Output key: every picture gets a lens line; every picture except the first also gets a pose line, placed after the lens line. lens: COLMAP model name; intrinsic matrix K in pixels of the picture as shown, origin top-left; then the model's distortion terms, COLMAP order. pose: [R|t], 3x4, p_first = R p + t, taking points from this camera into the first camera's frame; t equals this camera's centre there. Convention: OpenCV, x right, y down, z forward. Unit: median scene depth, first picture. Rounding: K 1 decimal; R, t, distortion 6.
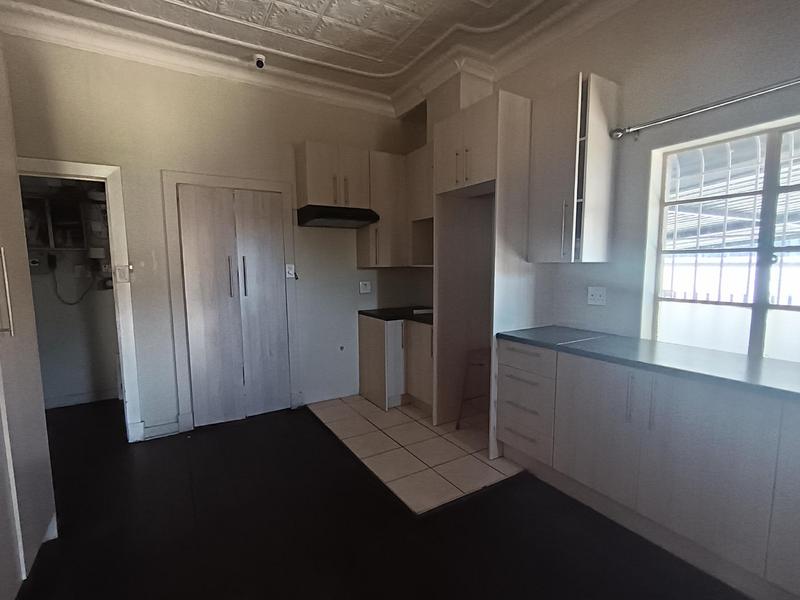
lens RADIAL K [[385.0, 0, 399.5], [0, 385.0, 302.3], [0, 0, 1]] dist [-0.002003, 0.000751]
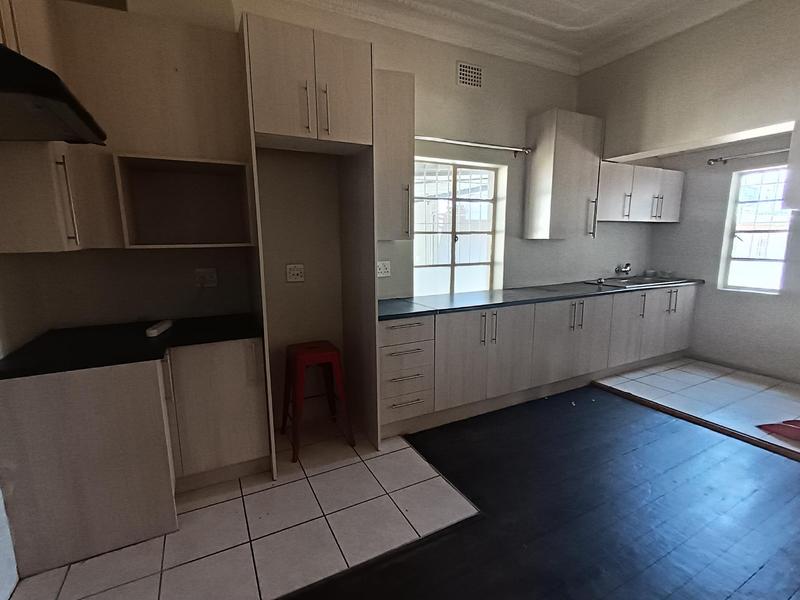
lens RADIAL K [[385.0, 0, 401.0], [0, 385.0, 299.4], [0, 0, 1]] dist [-0.002003, 0.000751]
pose [[0.056061, -0.150237, 0.987059, -0.568866], [0.102396, 0.984266, 0.143996, -0.075783], [-0.993163, 0.092999, 0.070562, 0.756320]]
